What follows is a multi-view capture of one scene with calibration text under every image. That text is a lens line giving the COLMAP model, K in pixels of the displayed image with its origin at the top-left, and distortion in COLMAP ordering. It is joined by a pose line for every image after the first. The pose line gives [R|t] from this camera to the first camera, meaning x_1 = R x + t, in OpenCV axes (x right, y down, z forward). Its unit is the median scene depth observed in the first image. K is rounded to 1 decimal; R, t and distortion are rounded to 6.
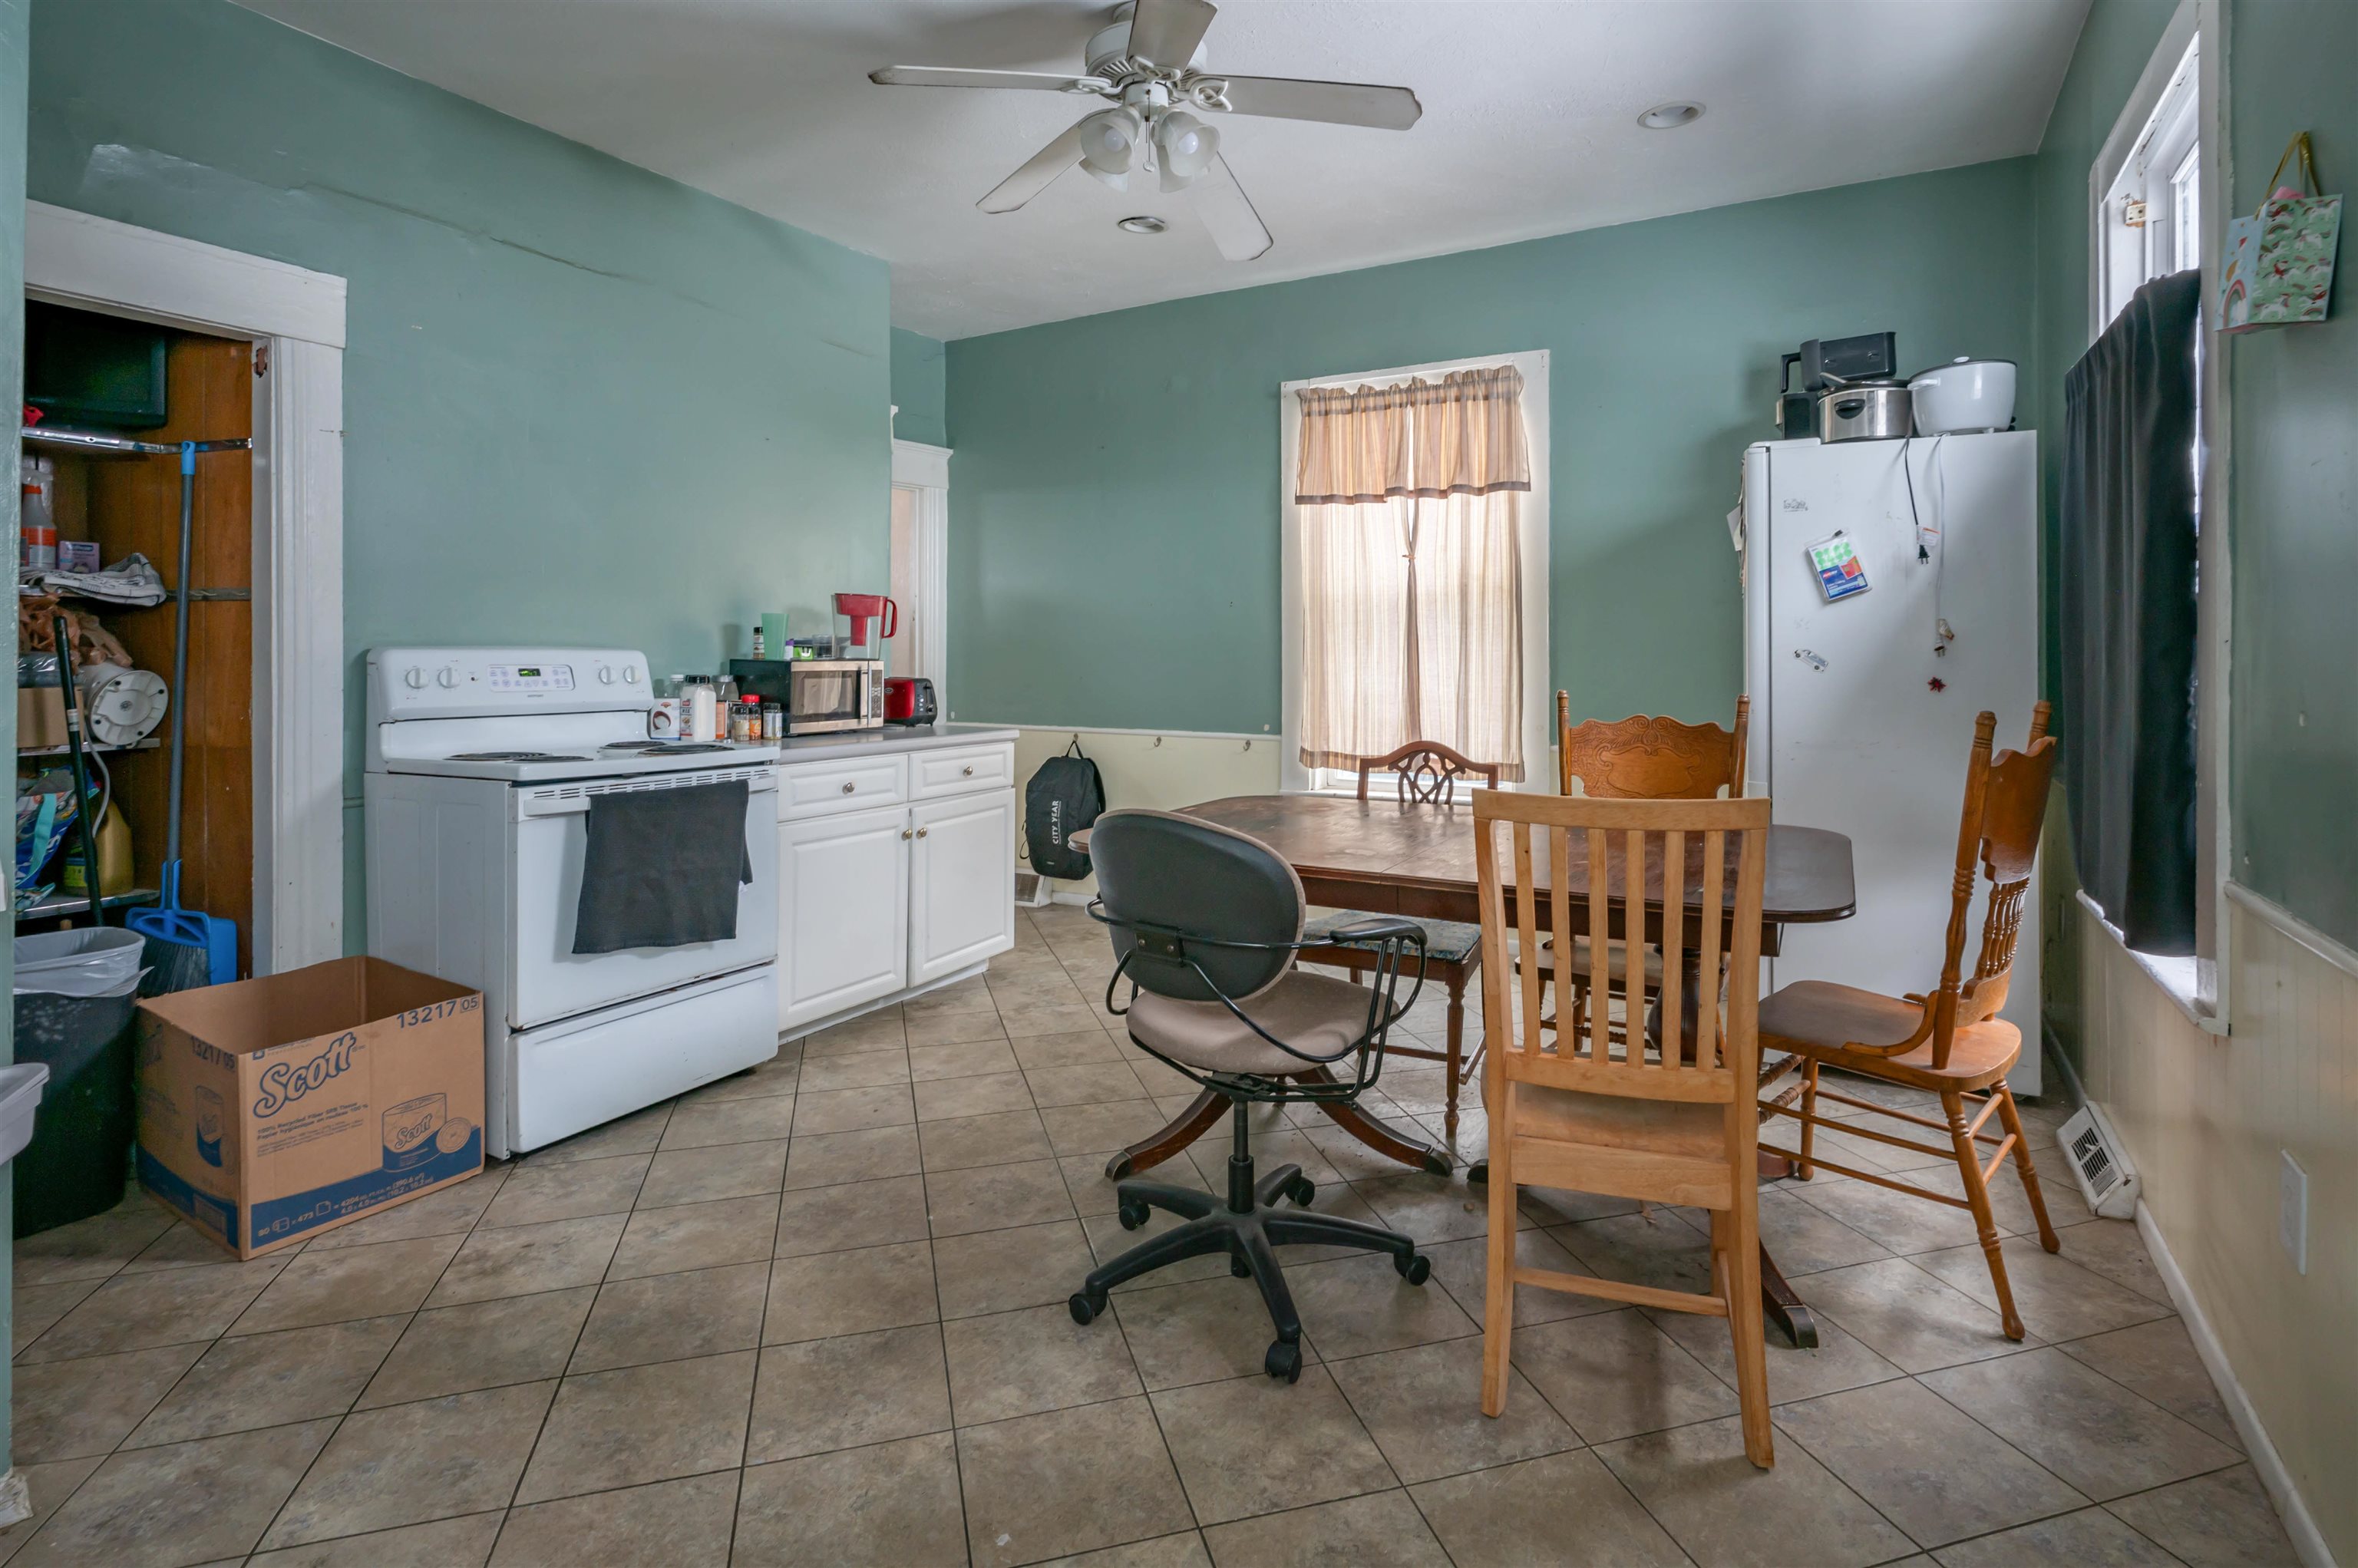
lens RADIAL K [[1146.9, 0, 1181.3], [0, 1146.9, 786.7], [0, 0, 1]] dist [-0.003849, 0.000702]
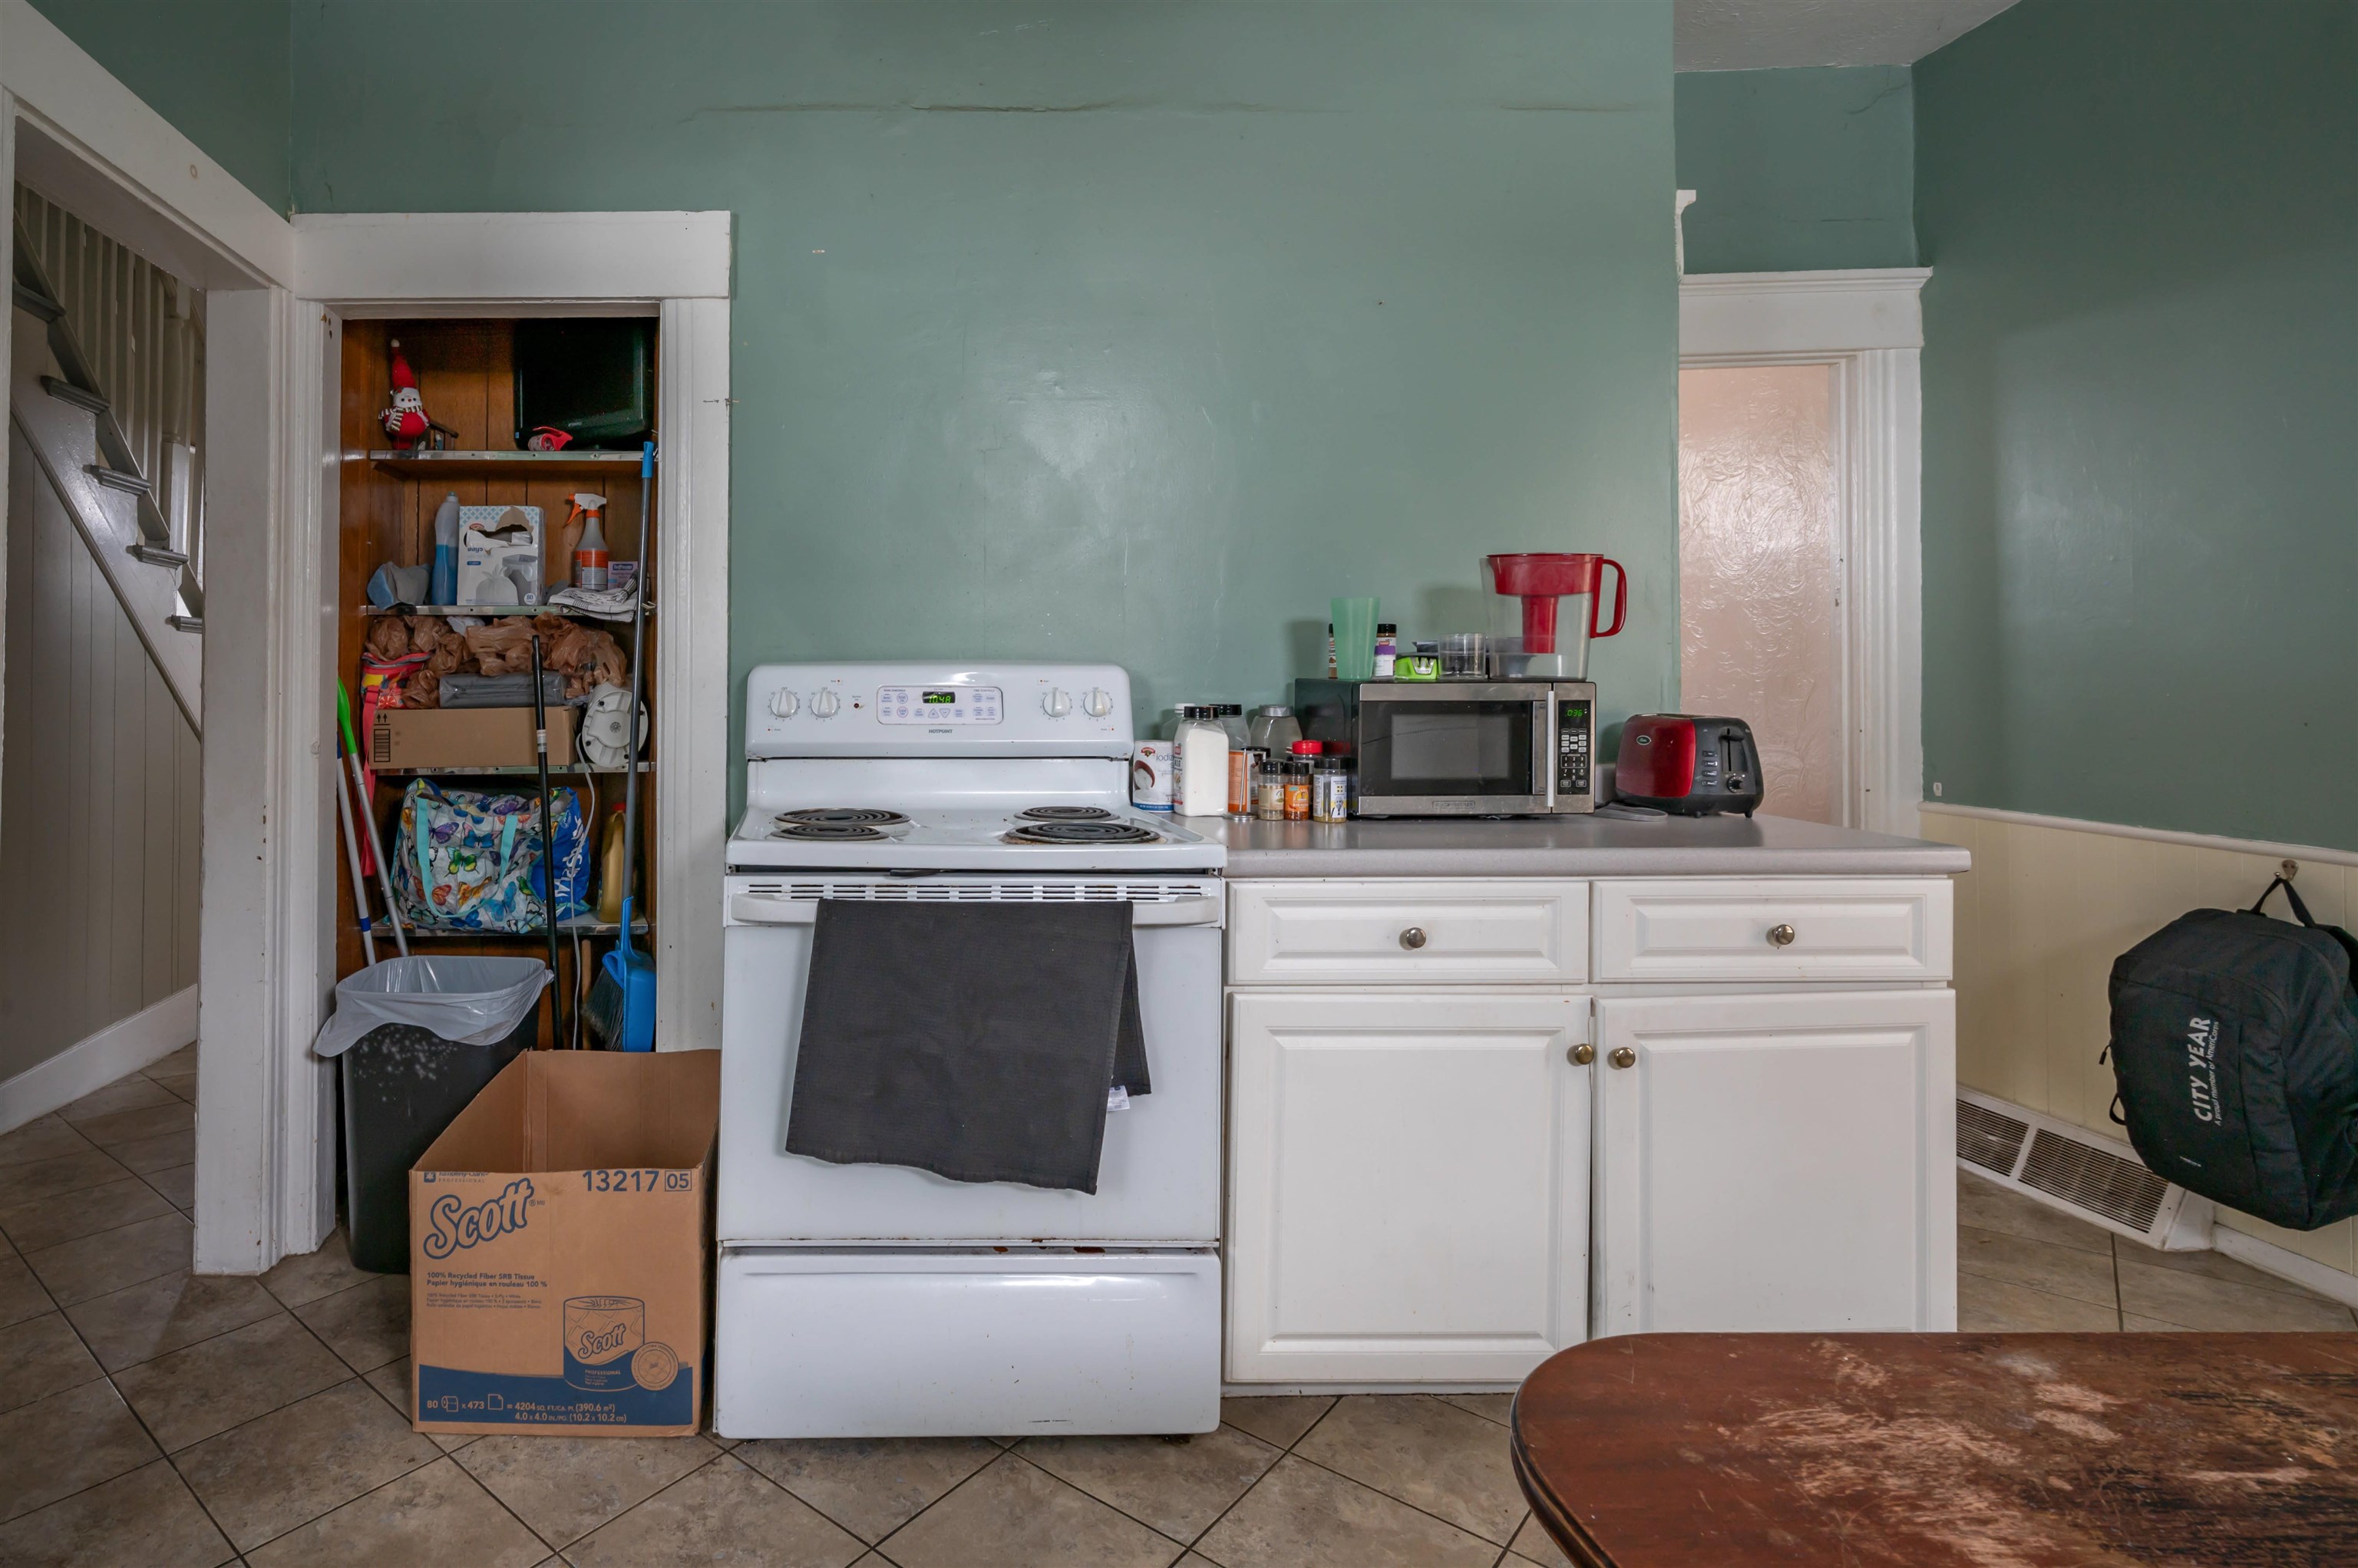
lens RADIAL K [[1146.9, 0, 1065.5], [0, 1146.9, 669.8], [0, 0, 1]] dist [-0.003849, 0.000702]
pose [[0.498741, -0.005108, -0.866736, 0.068225], [-0.095871, 0.993522, -0.061022, -0.073443], [0.861433, 0.113529, 0.495020, 0.647910]]
